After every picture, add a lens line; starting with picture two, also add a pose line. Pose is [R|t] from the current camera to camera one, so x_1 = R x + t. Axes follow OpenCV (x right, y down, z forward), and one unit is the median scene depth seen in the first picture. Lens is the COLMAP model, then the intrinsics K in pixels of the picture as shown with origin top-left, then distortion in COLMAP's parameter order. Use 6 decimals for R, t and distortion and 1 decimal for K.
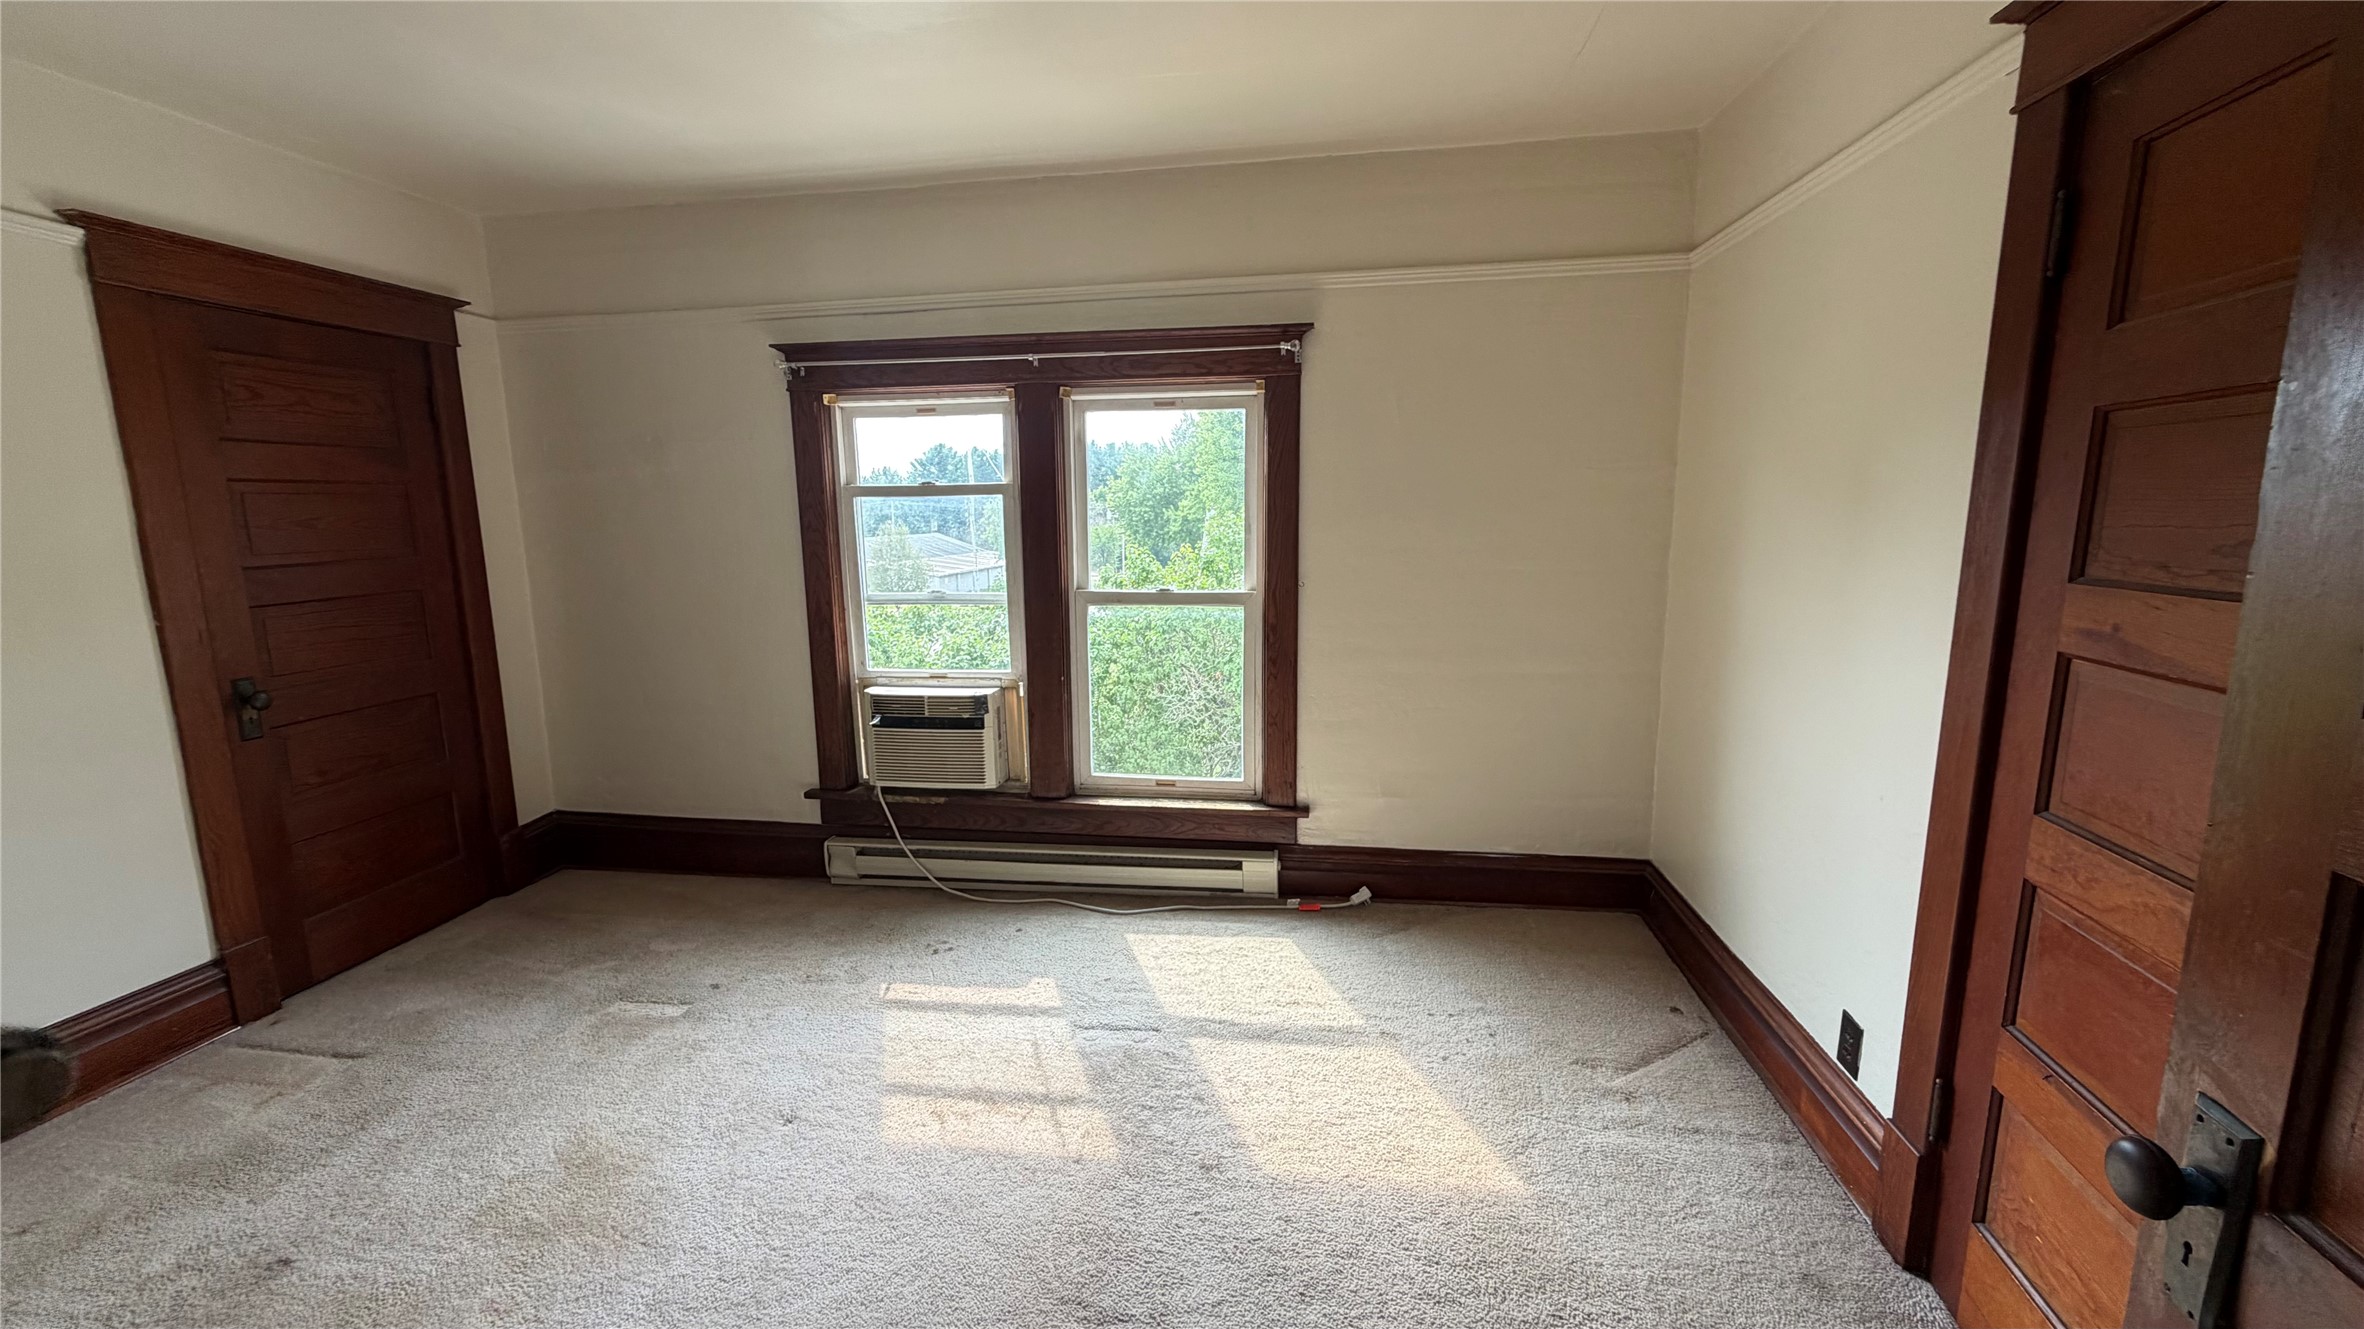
lens RADIAL K [[947.2, 0, 1186.0], [0, 947.2, 667.9], [0, 0, 1]] dist [0.000638, 0.000219]
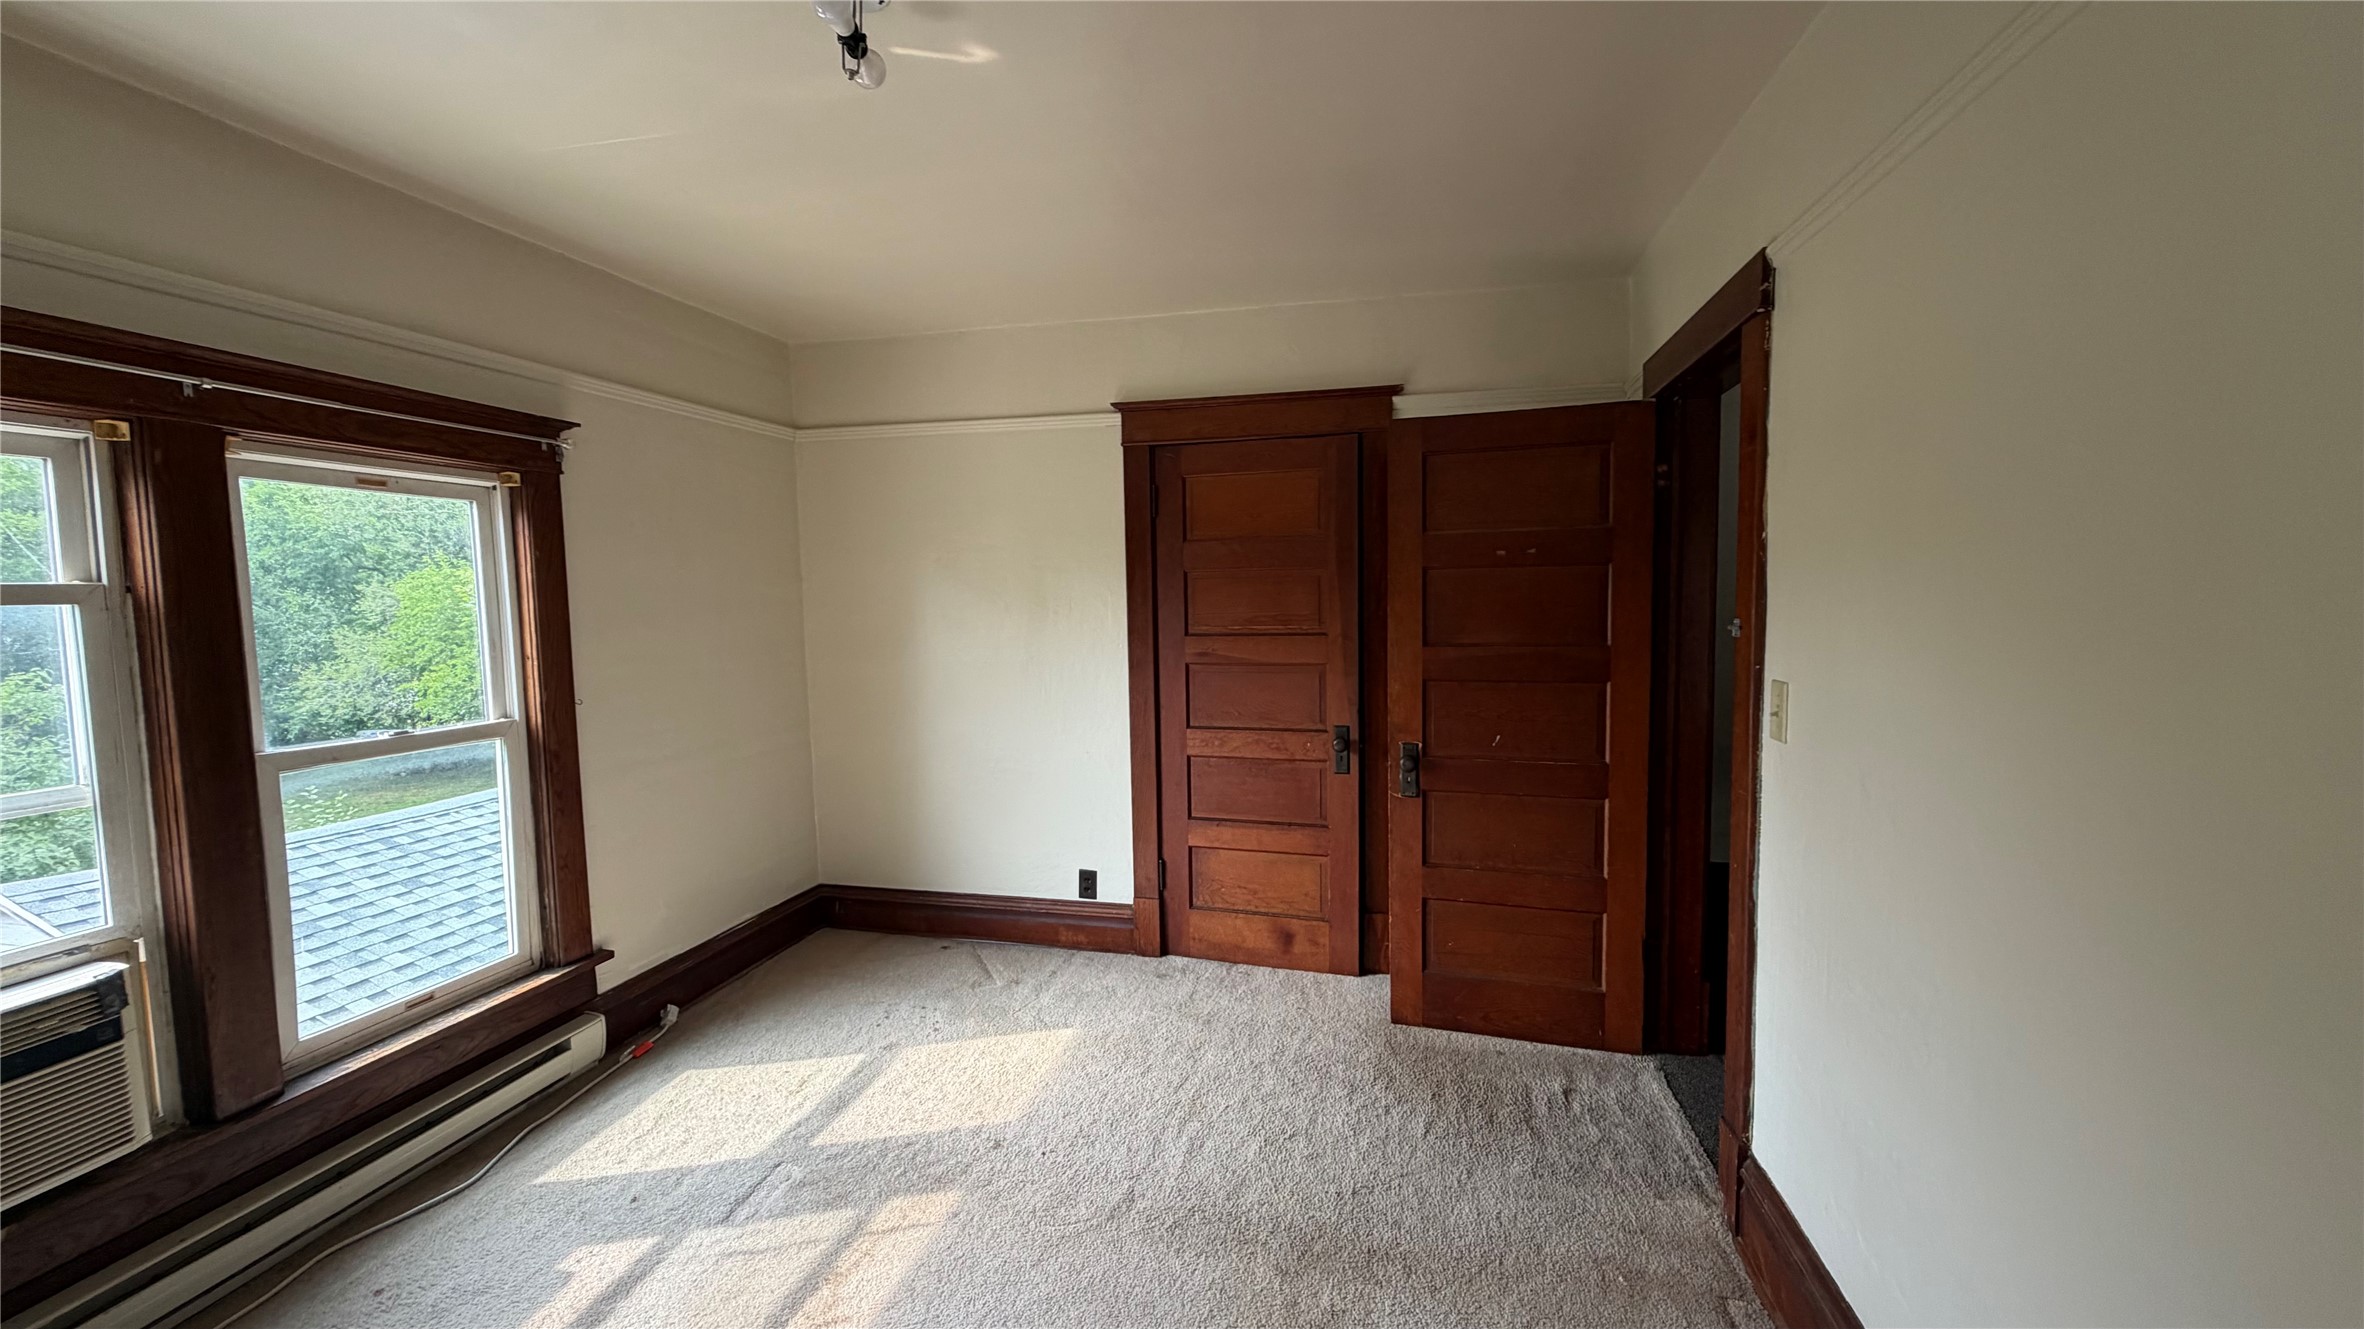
lens RADIAL K [[947.2, 0, 1185.6], [0, 947.2, 658.8], [0, 0, 1]] dist [0.000638, 0.000219]
pose [[0.073908, -0.059361, 0.995497, -0.734821], [0.180377, 0.982558, 0.045198, -0.065306], [-0.980817, 0.176225, 0.083326, 0.353587]]
